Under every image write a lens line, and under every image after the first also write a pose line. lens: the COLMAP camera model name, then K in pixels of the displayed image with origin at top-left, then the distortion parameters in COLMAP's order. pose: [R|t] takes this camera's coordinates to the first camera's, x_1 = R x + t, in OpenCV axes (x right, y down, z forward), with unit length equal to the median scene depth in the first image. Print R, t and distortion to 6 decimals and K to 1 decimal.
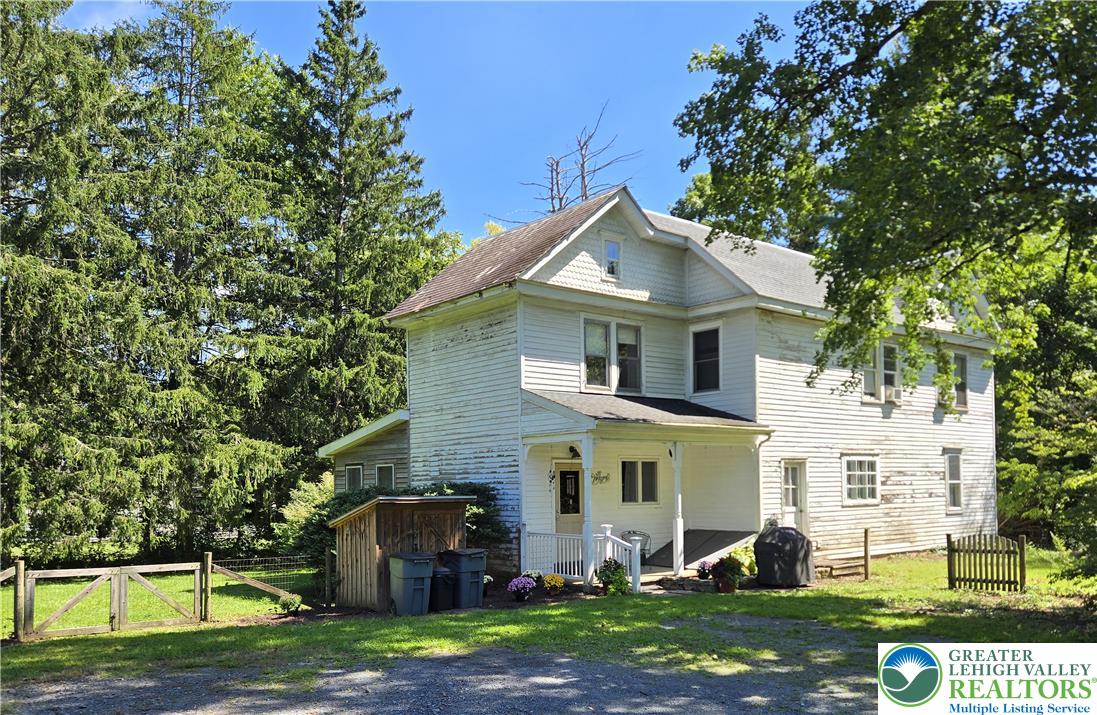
lens RADIAL K [[880.4, 0, 582.8], [0, 880.4, 469.4], [0, 0, 1]] dist [0.088427, 0.001311]
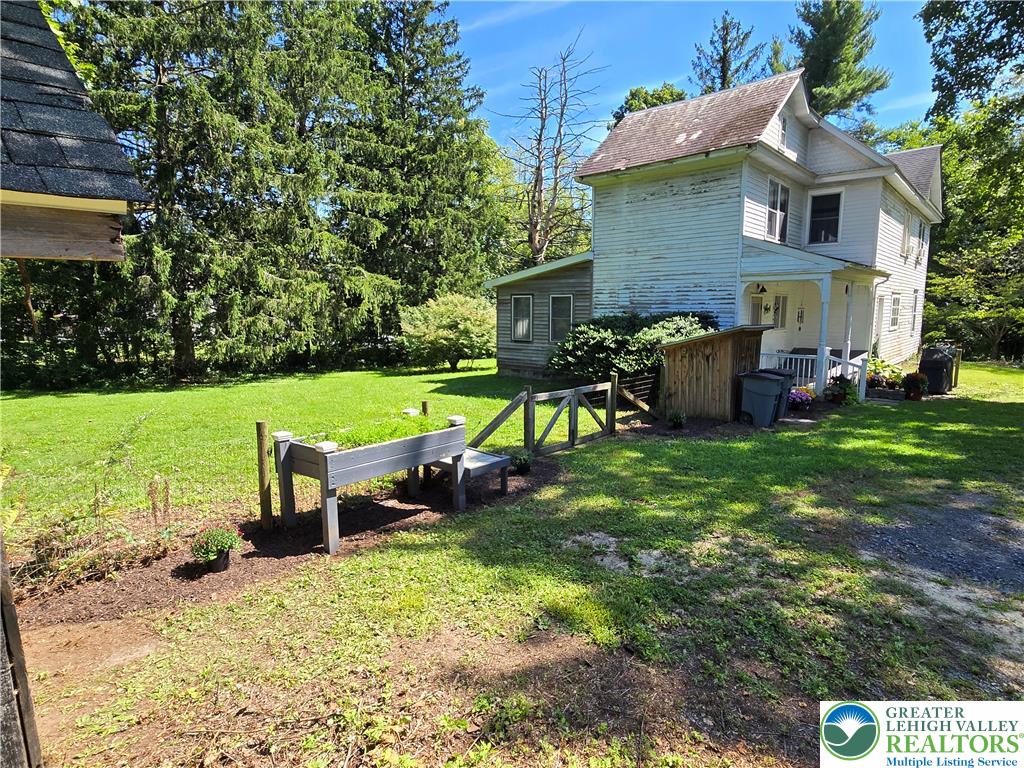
lens RADIAL K [[562.7, 0, 513.2], [0, 562.7, 385.7], [0, 0, 1]] dist [0.001865, 0.005135]
pose [[0.992546, -0.002684, 0.121840, -0.453802], [-0.016055, 0.988163, 0.152562, 0.001086], [-0.120807, -0.153381, 0.980755, 0.218158]]
